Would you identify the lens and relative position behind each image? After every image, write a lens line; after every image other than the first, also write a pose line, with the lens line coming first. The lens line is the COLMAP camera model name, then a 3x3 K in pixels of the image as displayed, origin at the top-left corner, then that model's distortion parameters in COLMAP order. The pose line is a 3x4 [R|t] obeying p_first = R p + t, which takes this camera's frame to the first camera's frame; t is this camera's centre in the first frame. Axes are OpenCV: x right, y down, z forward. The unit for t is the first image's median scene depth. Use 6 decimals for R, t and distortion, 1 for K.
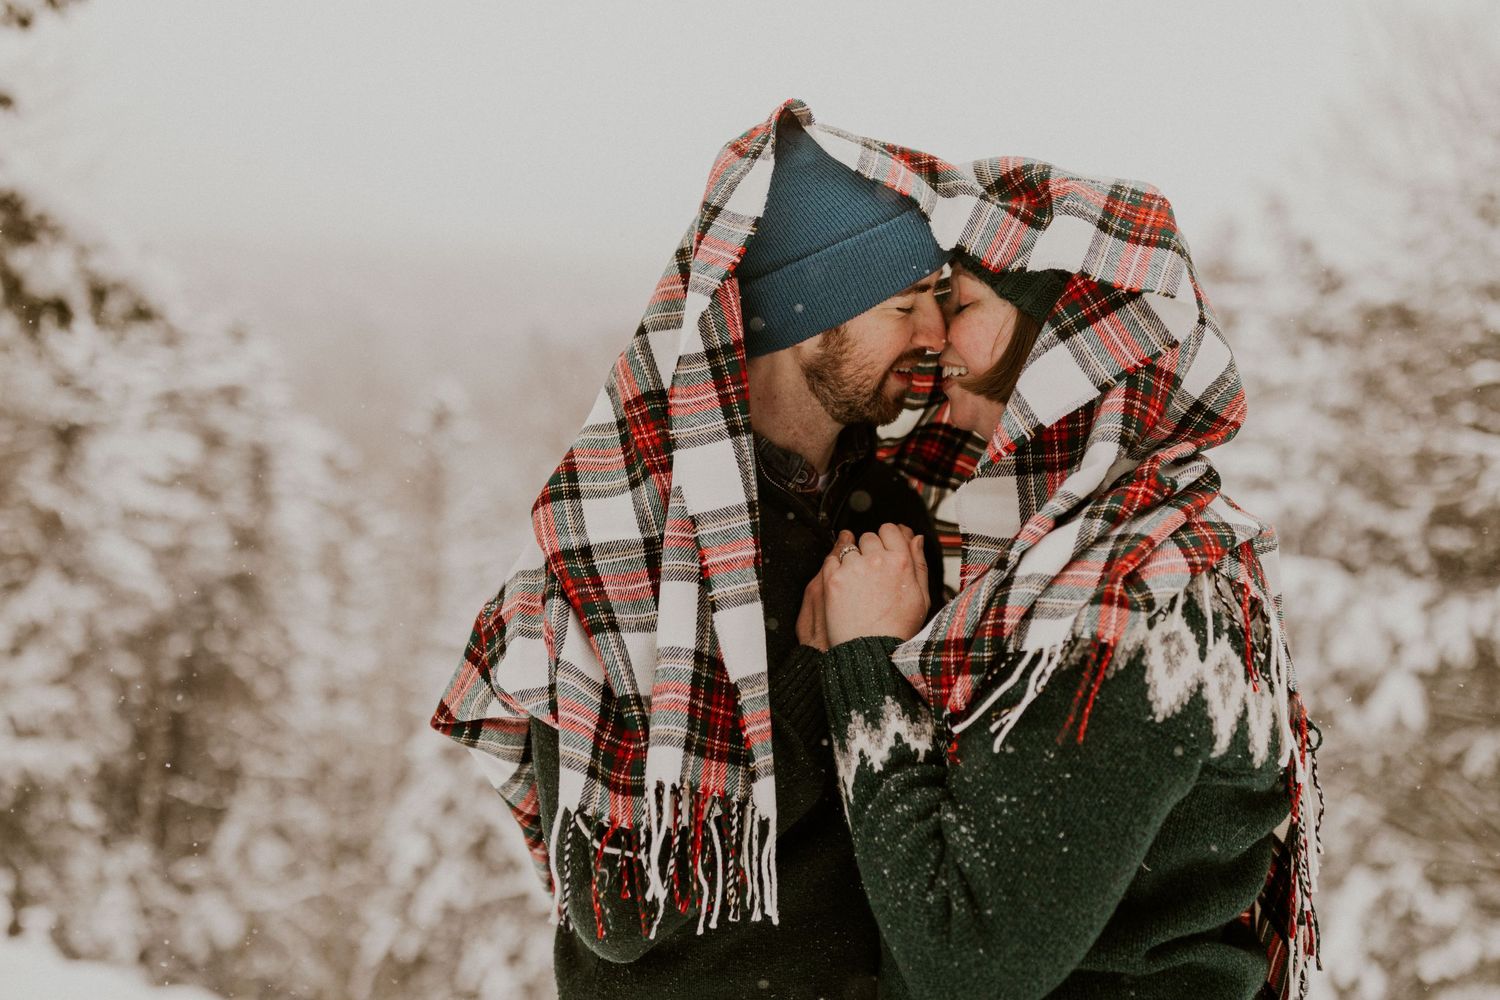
lens RADIAL K [[1533.4, 0, 740.3], [0, 1533.4, 339.2], [0, 0, 1]] dist [-0.012542, 0.000000]
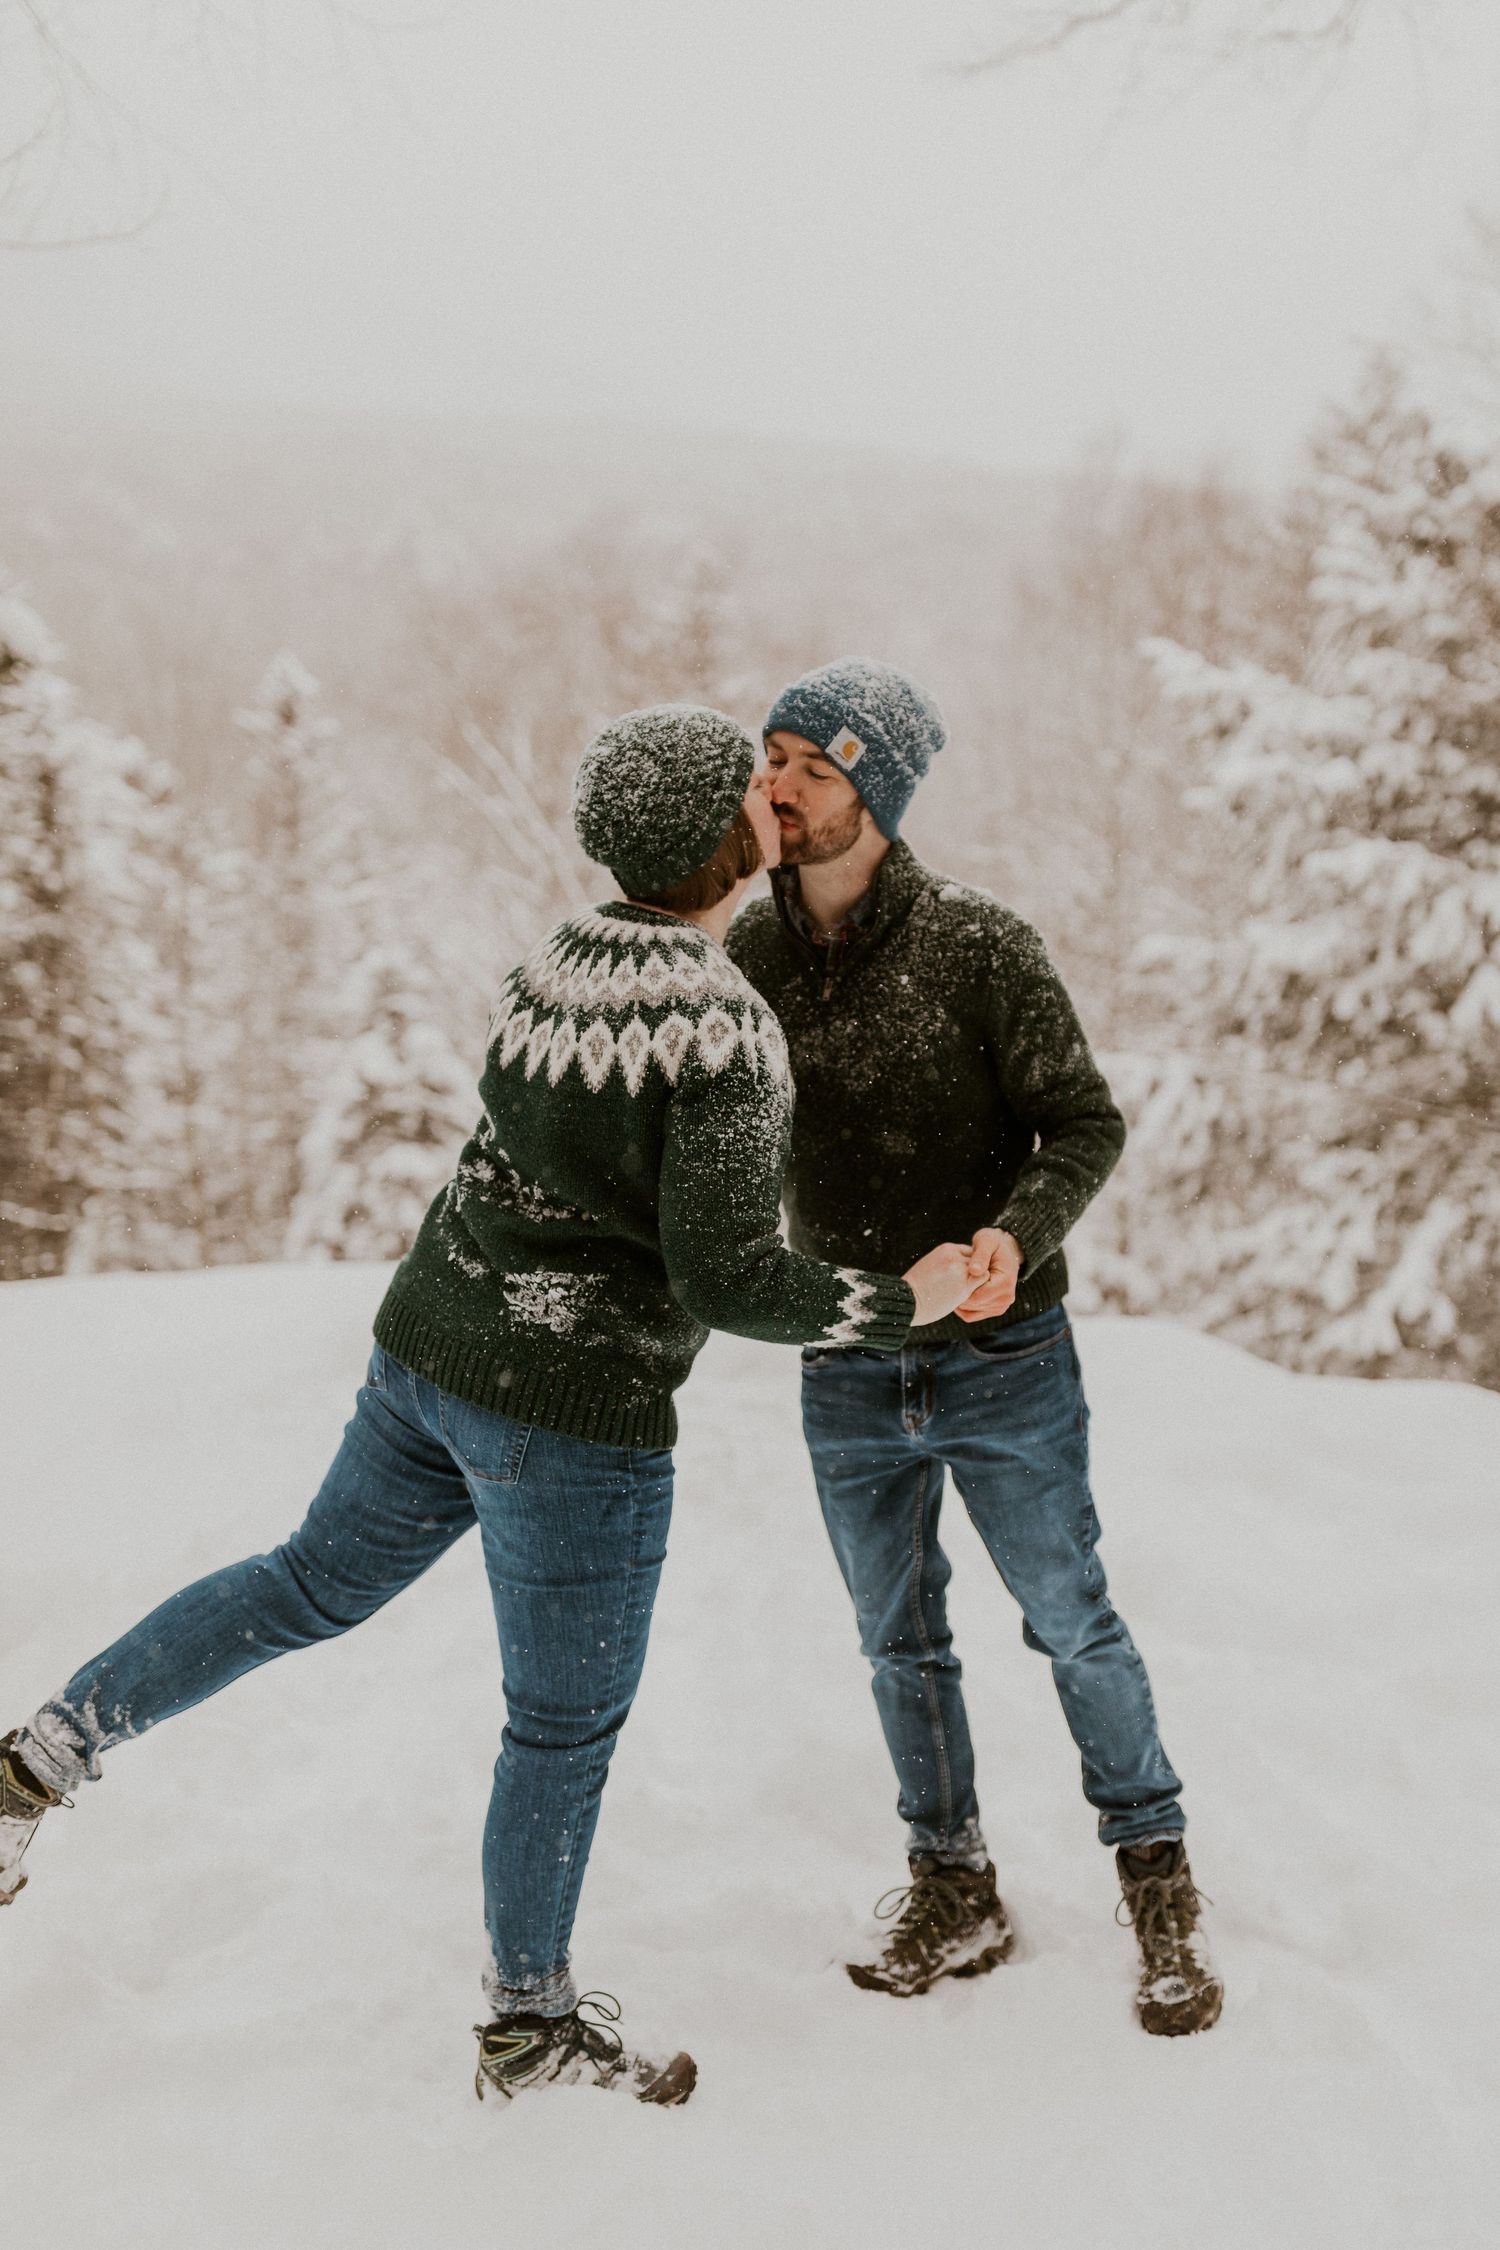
lens RADIAL K [[2629.4, 0, 872.9], [0, 2629.4, 1138.3], [0, 0, 1]] dist [-0.003037, 0.000000]
pose [[0.997662, -0.062383, 0.027923, 0.034303], [0.054032, 0.970071, 0.236733, -0.033215], [-0.041855, -0.234670, 0.971173, -0.276979]]
